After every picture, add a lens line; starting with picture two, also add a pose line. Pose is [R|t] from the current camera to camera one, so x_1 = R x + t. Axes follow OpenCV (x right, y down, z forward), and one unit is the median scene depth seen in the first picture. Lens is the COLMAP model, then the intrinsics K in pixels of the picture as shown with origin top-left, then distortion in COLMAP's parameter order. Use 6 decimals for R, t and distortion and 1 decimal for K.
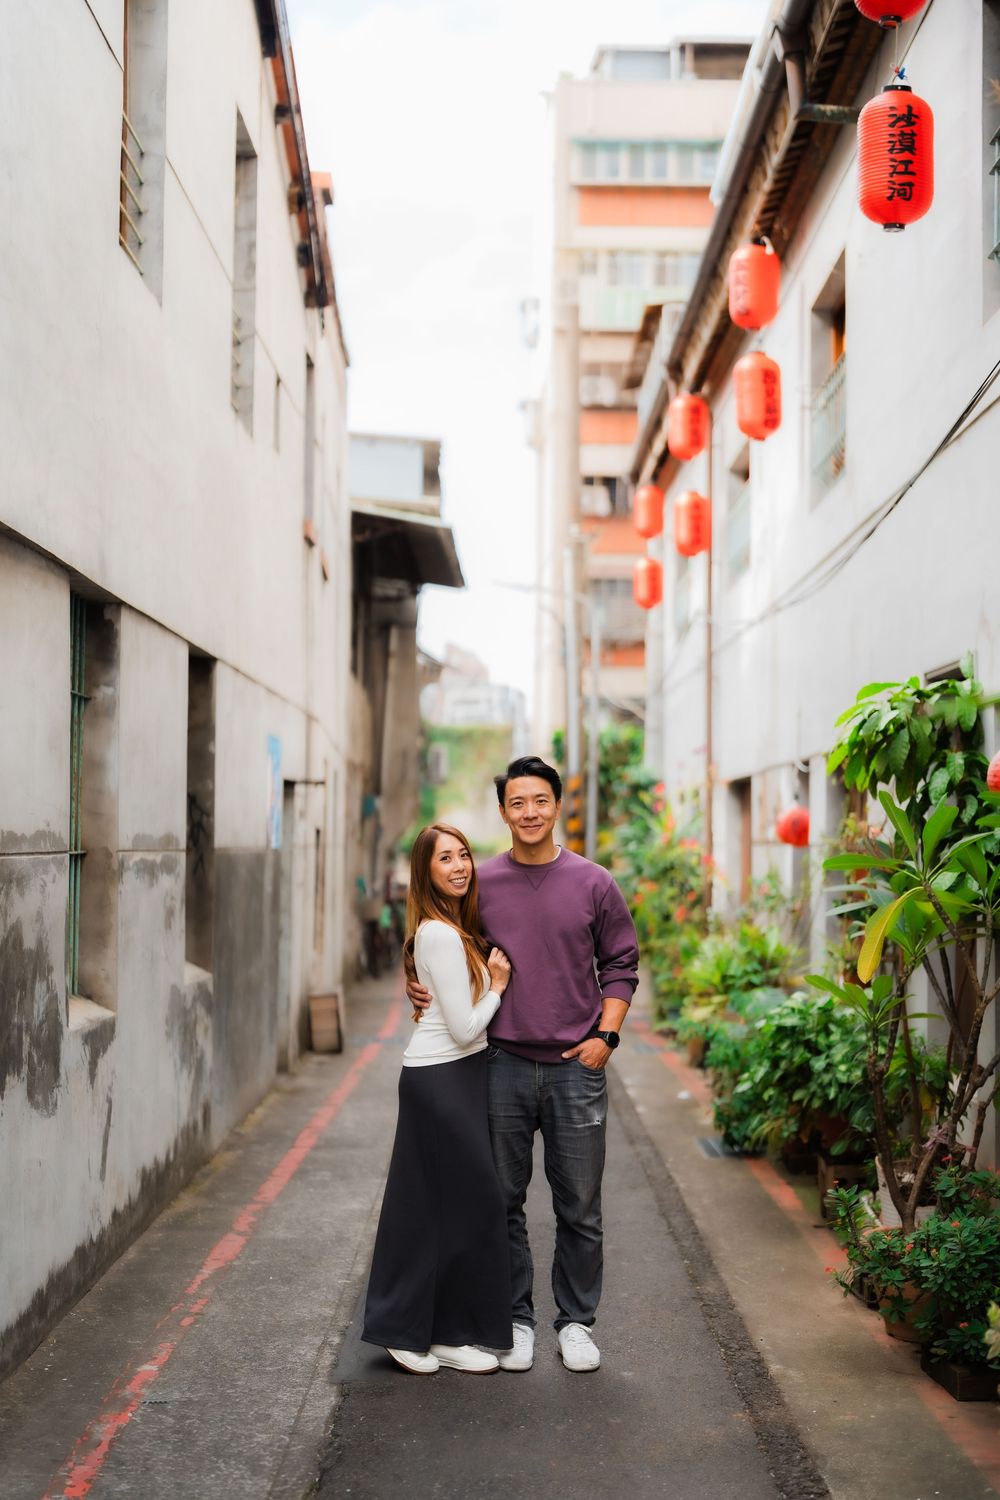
lens RADIAL K [[2644.0, 0, 500.0], [0, 2644.0, 750.0], [0, 0, 1]] dist [0.004696, 0.149707]
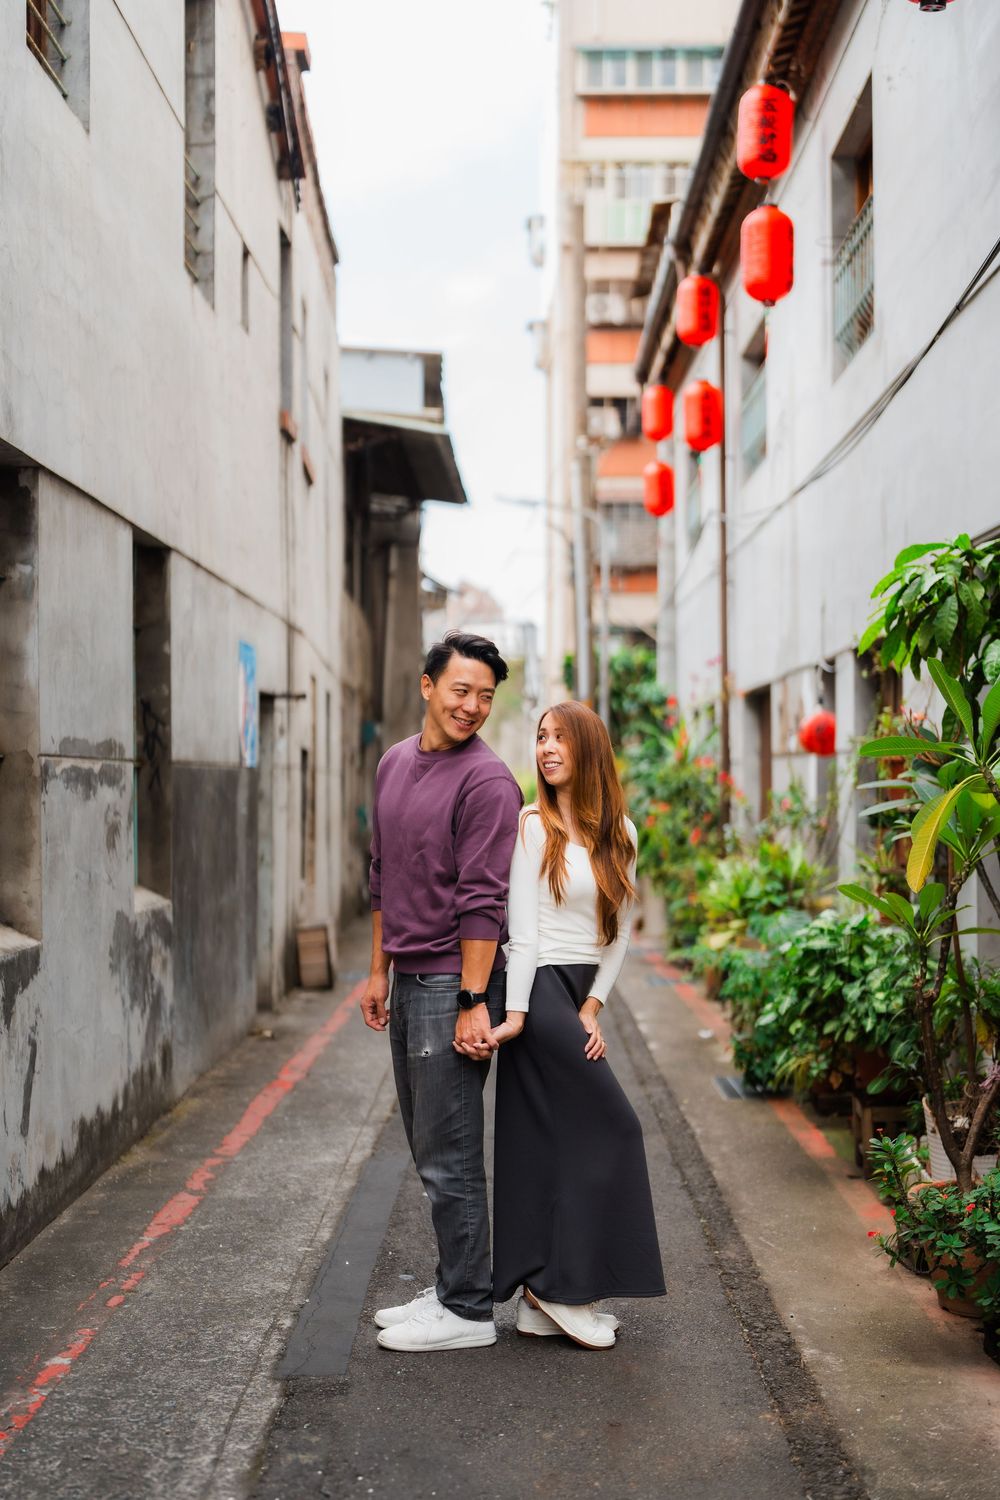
lens RADIAL K [[2644.0, 0, 500.0], [0, 2644.0, 750.0], [0, 0, 1]] dist [0.004696, 0.149707]
pose [[0.999898, -0.012631, -0.006601, 0.008799], [0.012778, 0.999660, 0.022726, 0.014188], [0.006312, -0.022808, 0.999720, 0.103174]]
